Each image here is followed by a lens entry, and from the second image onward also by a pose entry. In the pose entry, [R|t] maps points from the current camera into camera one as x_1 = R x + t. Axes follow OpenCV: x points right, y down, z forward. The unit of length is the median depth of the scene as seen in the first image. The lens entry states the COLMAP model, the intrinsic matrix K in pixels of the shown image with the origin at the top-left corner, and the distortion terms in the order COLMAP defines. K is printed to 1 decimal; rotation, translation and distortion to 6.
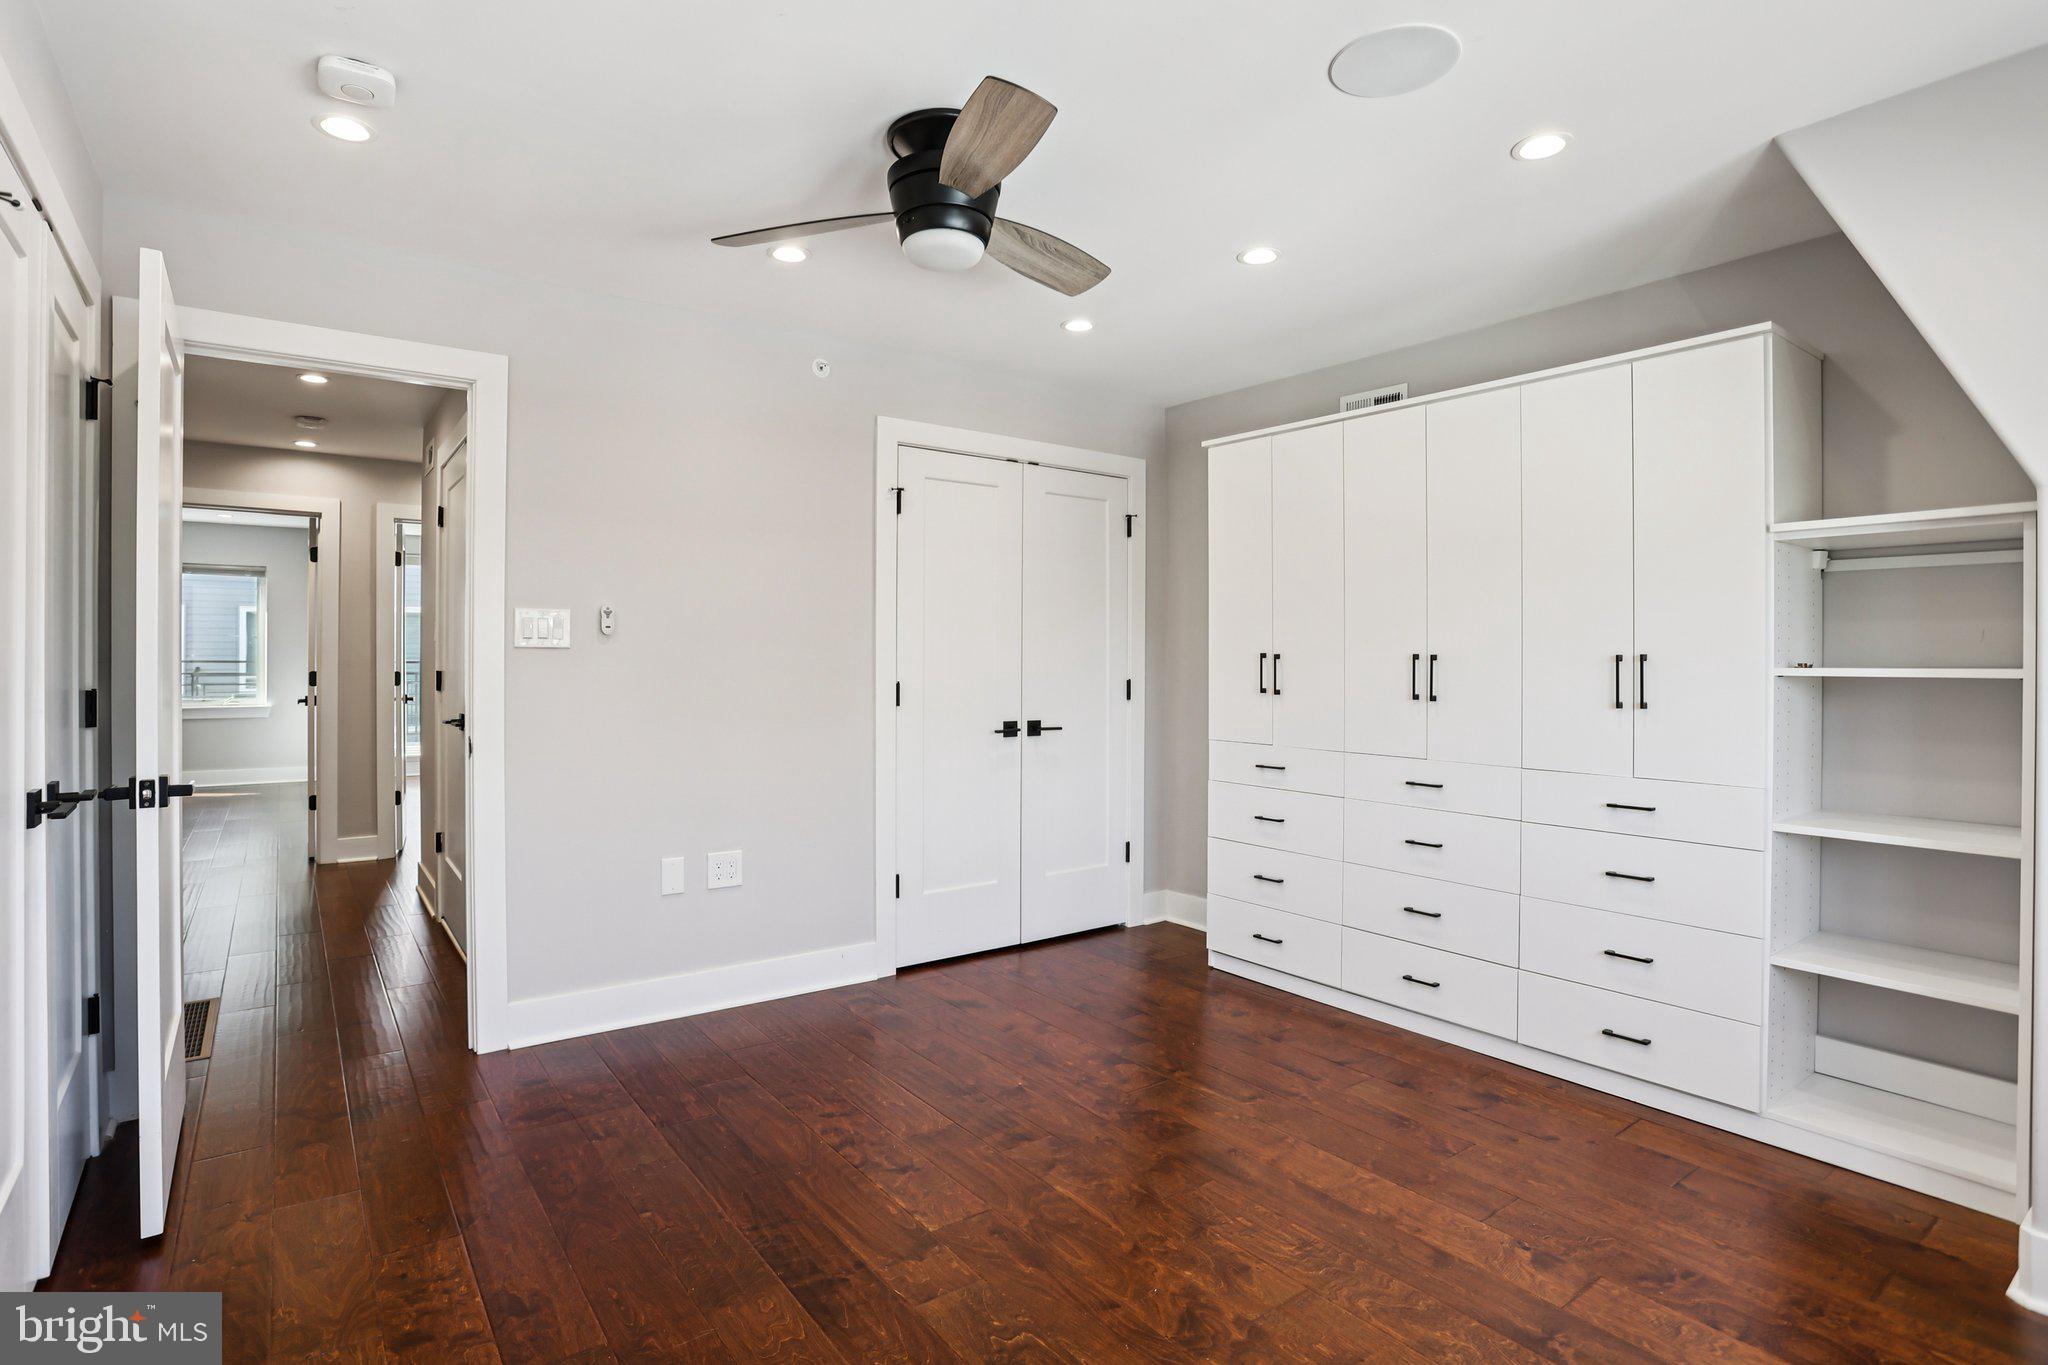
lens RADIAL K [[1027.3, 0, 1006.6], [0, 1027.3, 653.6], [0, 0, 1]] dist [-0.078476, 0.037156]
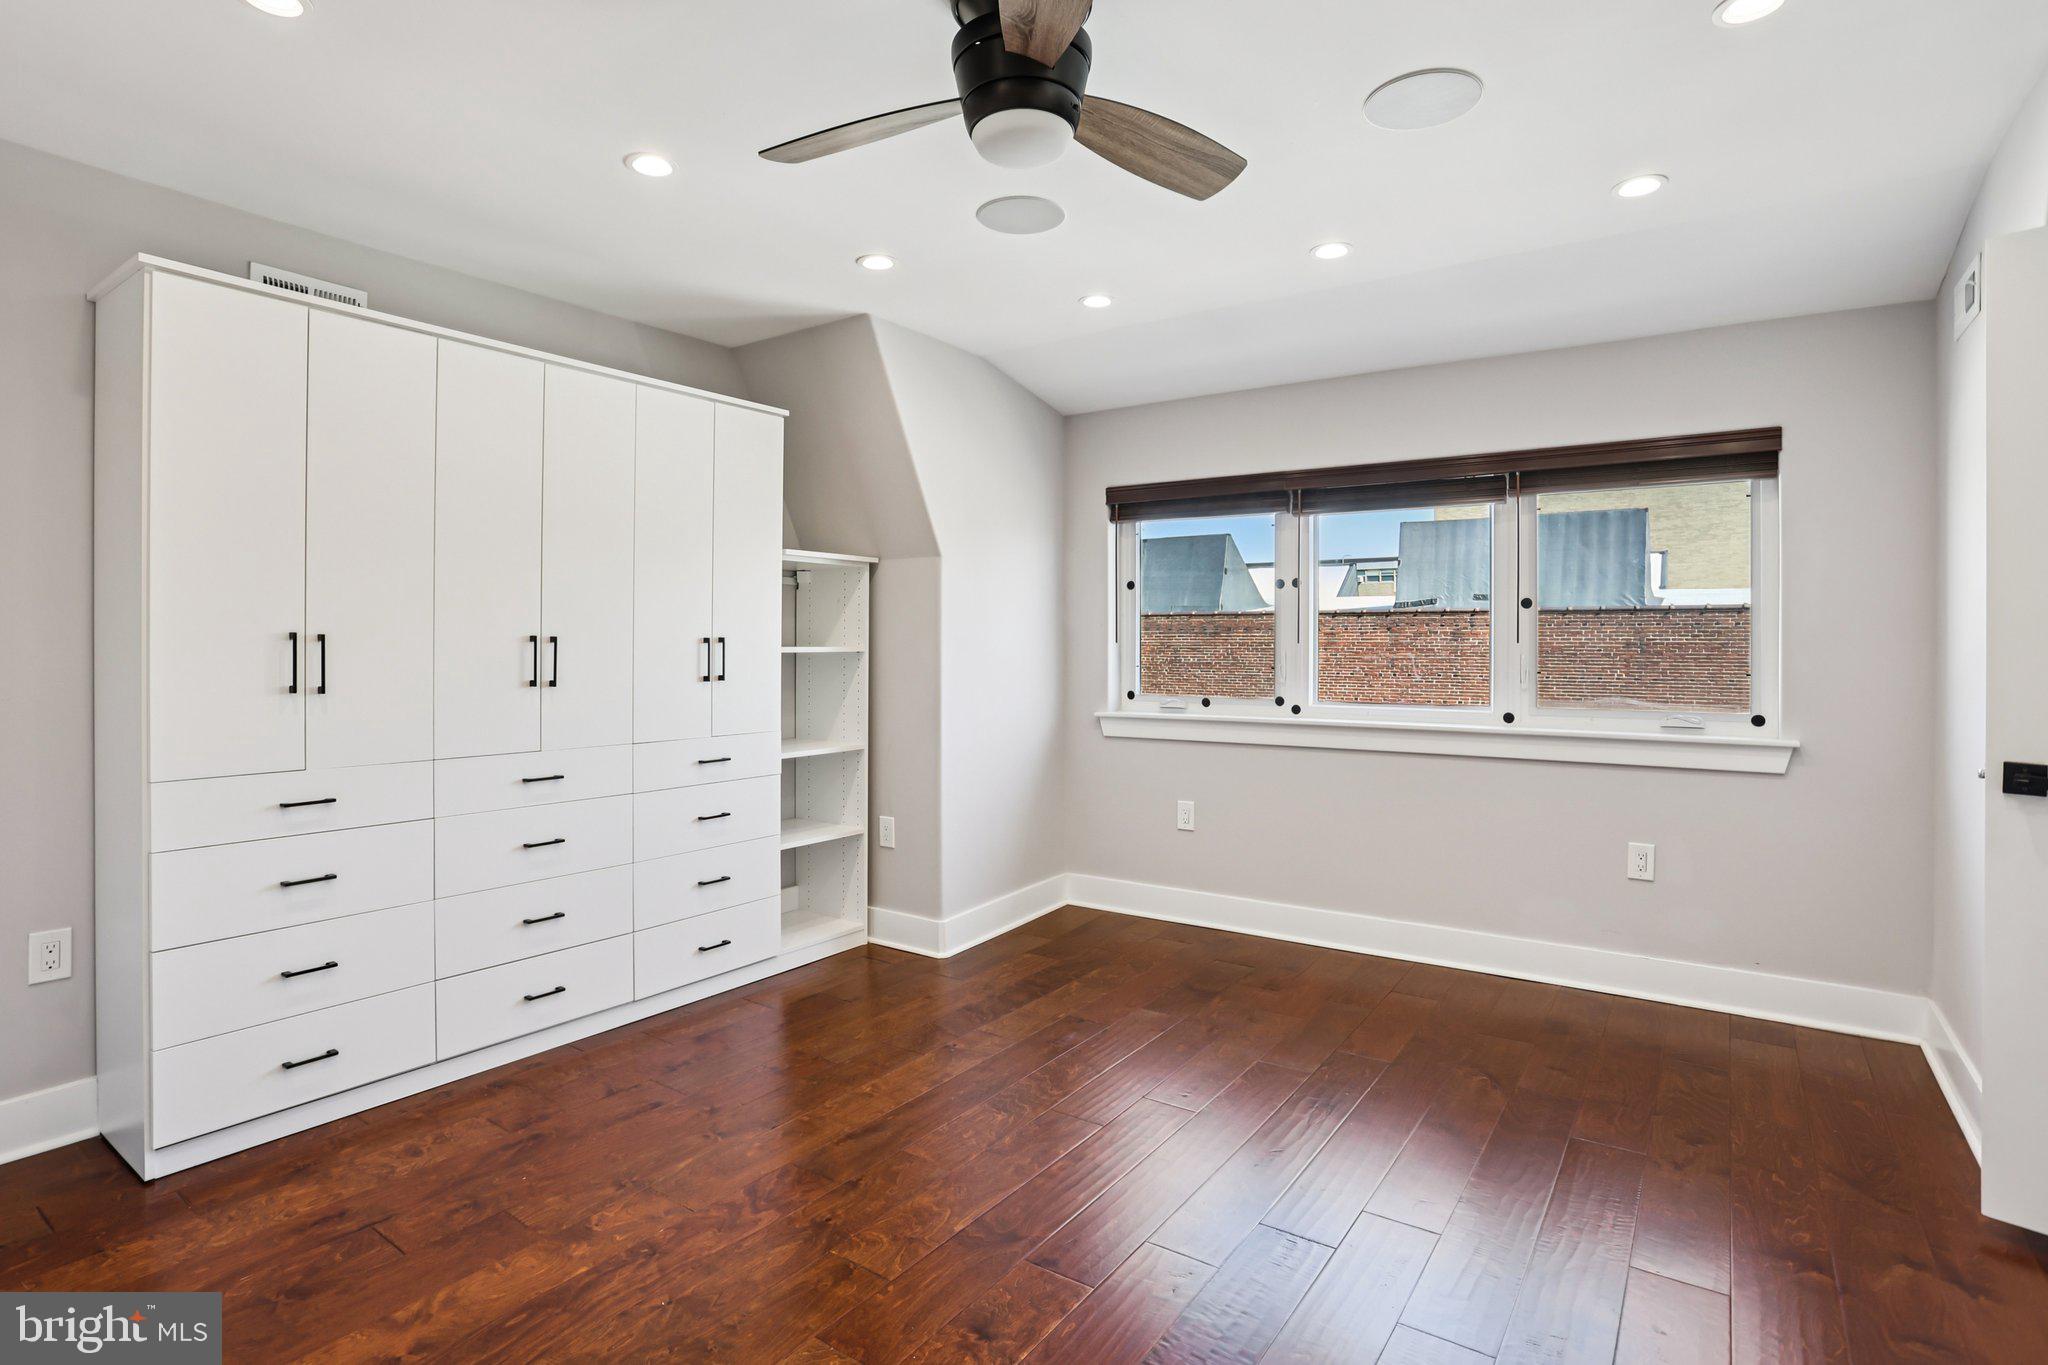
lens RADIAL K [[1027.3, 0, 1006.6], [0, 1027.3, 653.6], [0, 0, 1]] dist [-0.078476, 0.037156]
pose [[-0.314577, -0.012911, 0.949144, -0.566255], [-0.007621, 0.999910, 0.011076, 0.002944], [-0.949201, -0.003750, -0.314647, 0.865686]]
